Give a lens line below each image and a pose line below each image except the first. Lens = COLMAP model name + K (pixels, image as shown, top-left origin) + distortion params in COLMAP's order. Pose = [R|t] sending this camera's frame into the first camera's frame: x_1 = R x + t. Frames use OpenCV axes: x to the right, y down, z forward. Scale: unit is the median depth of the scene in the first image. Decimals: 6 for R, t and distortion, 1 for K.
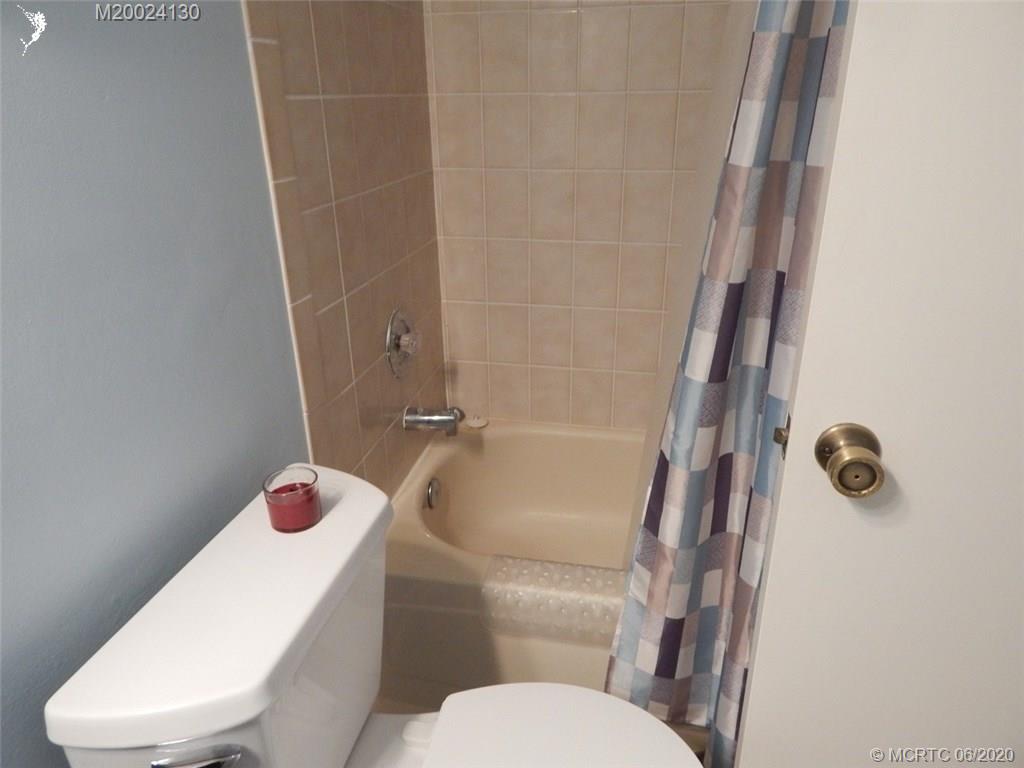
lens RADIAL K [[687.9, 0, 512.1], [0, 687.9, 384.7], [0, 0, 1]] dist [0.025754, -0.015373]
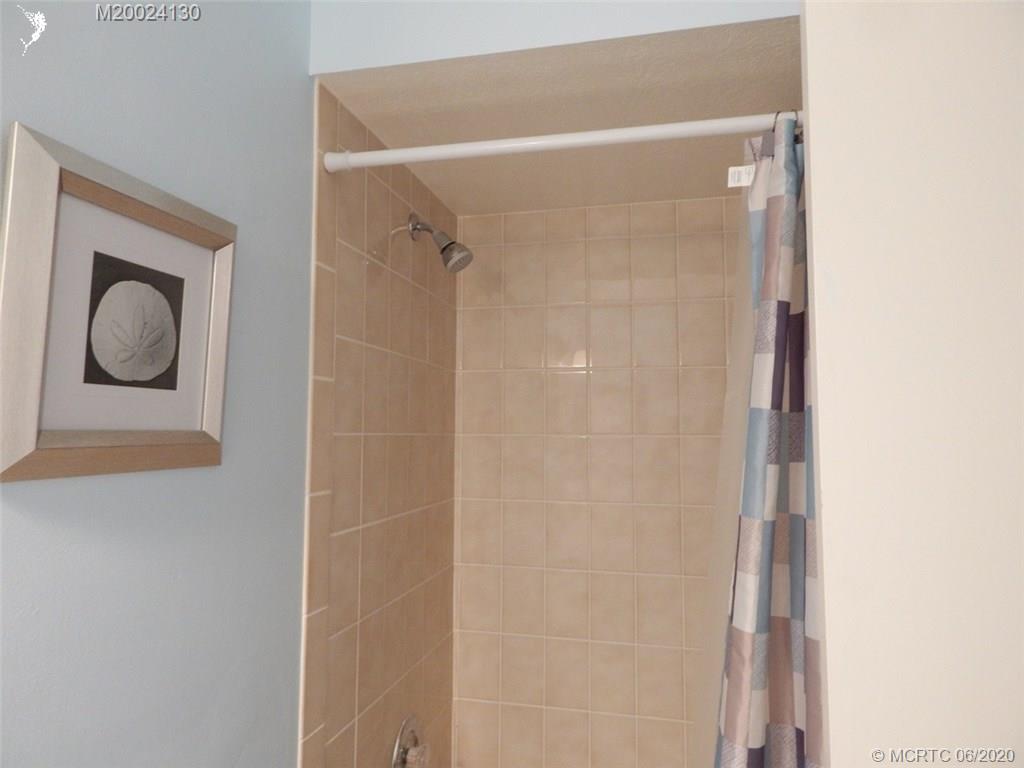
lens RADIAL K [[687.9, 0, 513.5], [0, 687.9, 383.0], [0, 0, 1]] dist [0.025754, -0.015373]
pose [[0.999599, 0.018519, -0.021432, -0.009769], [-0.026213, 0.891494, -0.452273, -0.145933], [0.010731, 0.452654, 0.891622, -0.118347]]
